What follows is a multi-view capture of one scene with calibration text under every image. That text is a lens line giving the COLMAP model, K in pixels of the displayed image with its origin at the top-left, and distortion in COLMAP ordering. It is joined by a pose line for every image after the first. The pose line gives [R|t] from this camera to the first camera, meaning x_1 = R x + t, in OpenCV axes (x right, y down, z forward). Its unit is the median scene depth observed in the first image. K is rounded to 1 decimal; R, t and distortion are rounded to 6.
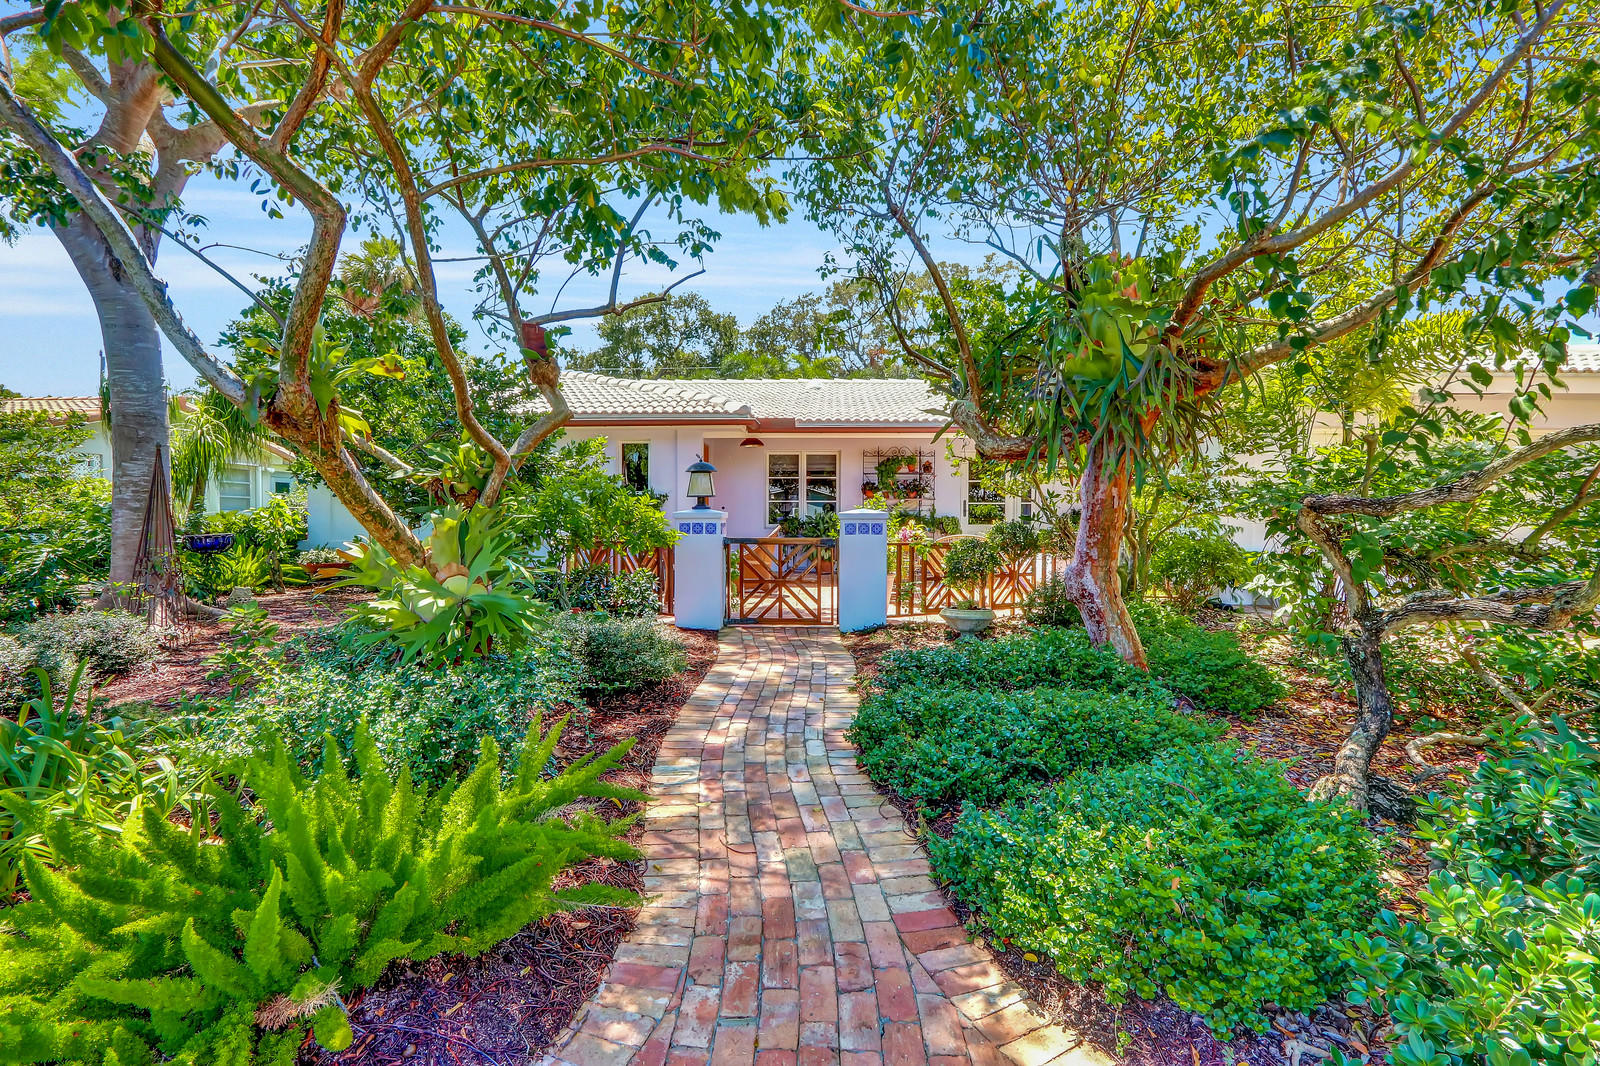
lens RADIAL K [[734.3, 0, 791.5], [0, 734.3, 536.7], [0, 0, 1]] dist [-0.021125, 0.003909]
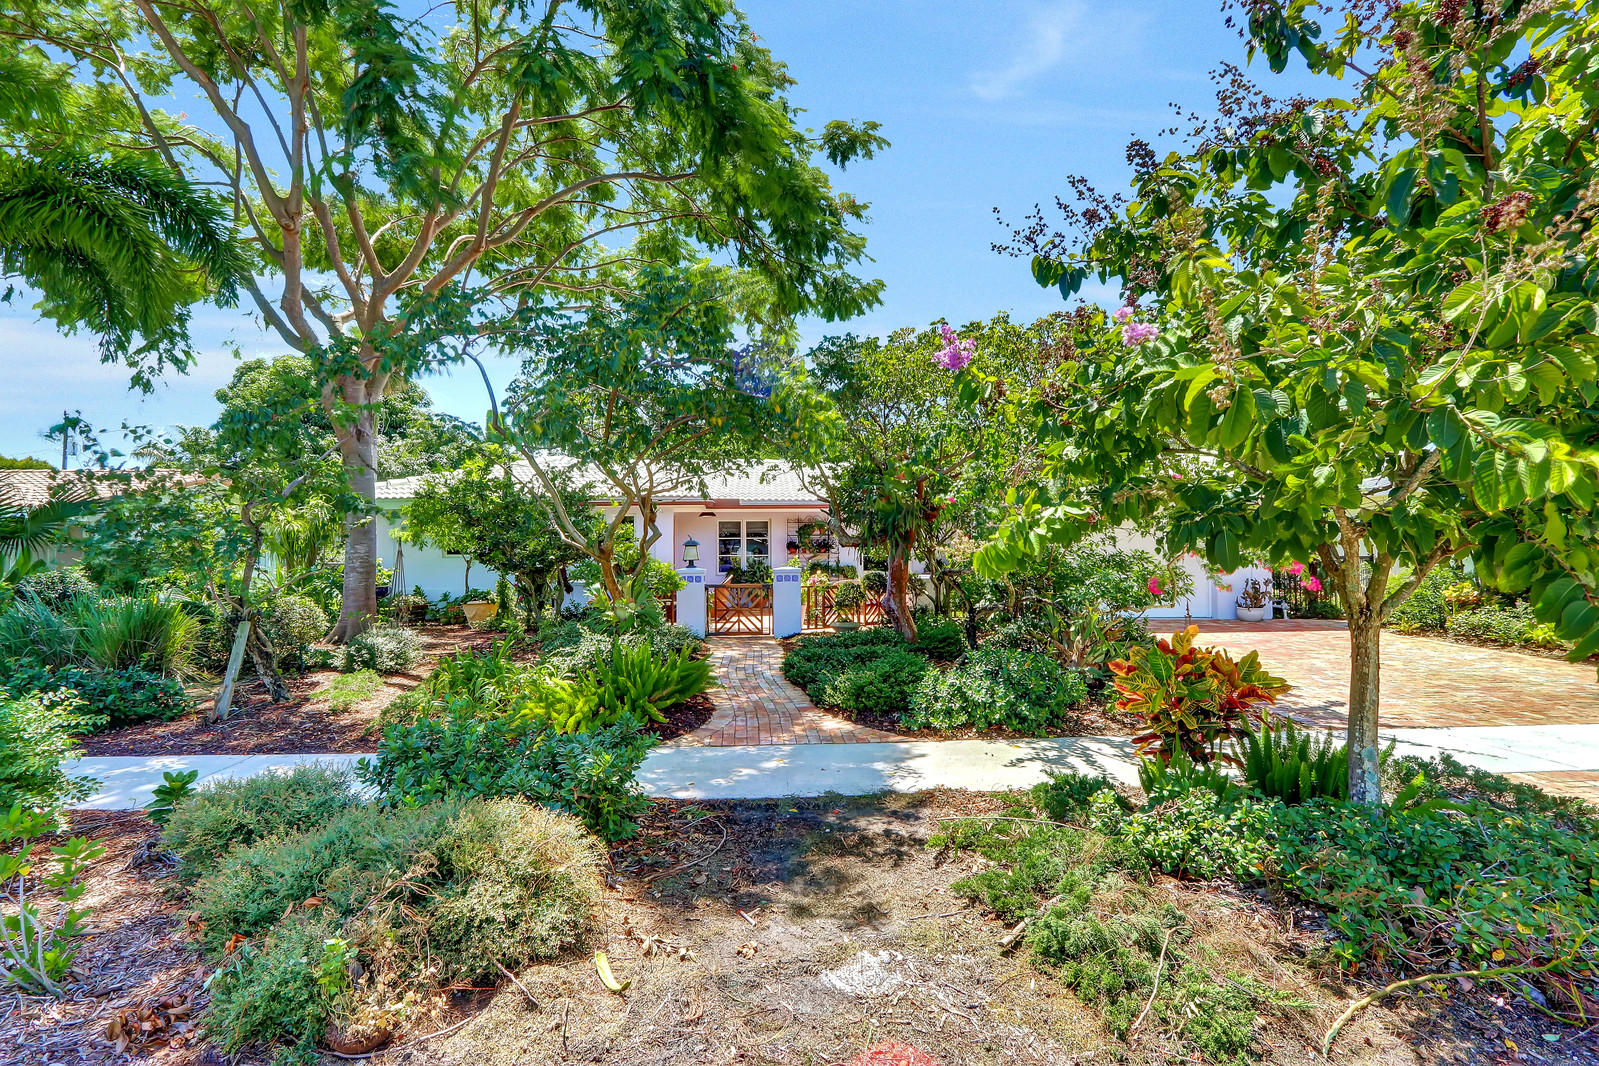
lens RADIAL K [[733.9, 0, 795.3], [0, 733.9, 526.1], [0, 0, 1]] dist [-0.021125, 0.003909]
pose [[0.994632, -0.008759, 0.103106, -0.043792], [0.015998, 0.997447, -0.069597, -0.009564], [-0.102233, 0.070873, 0.992233, -0.539017]]
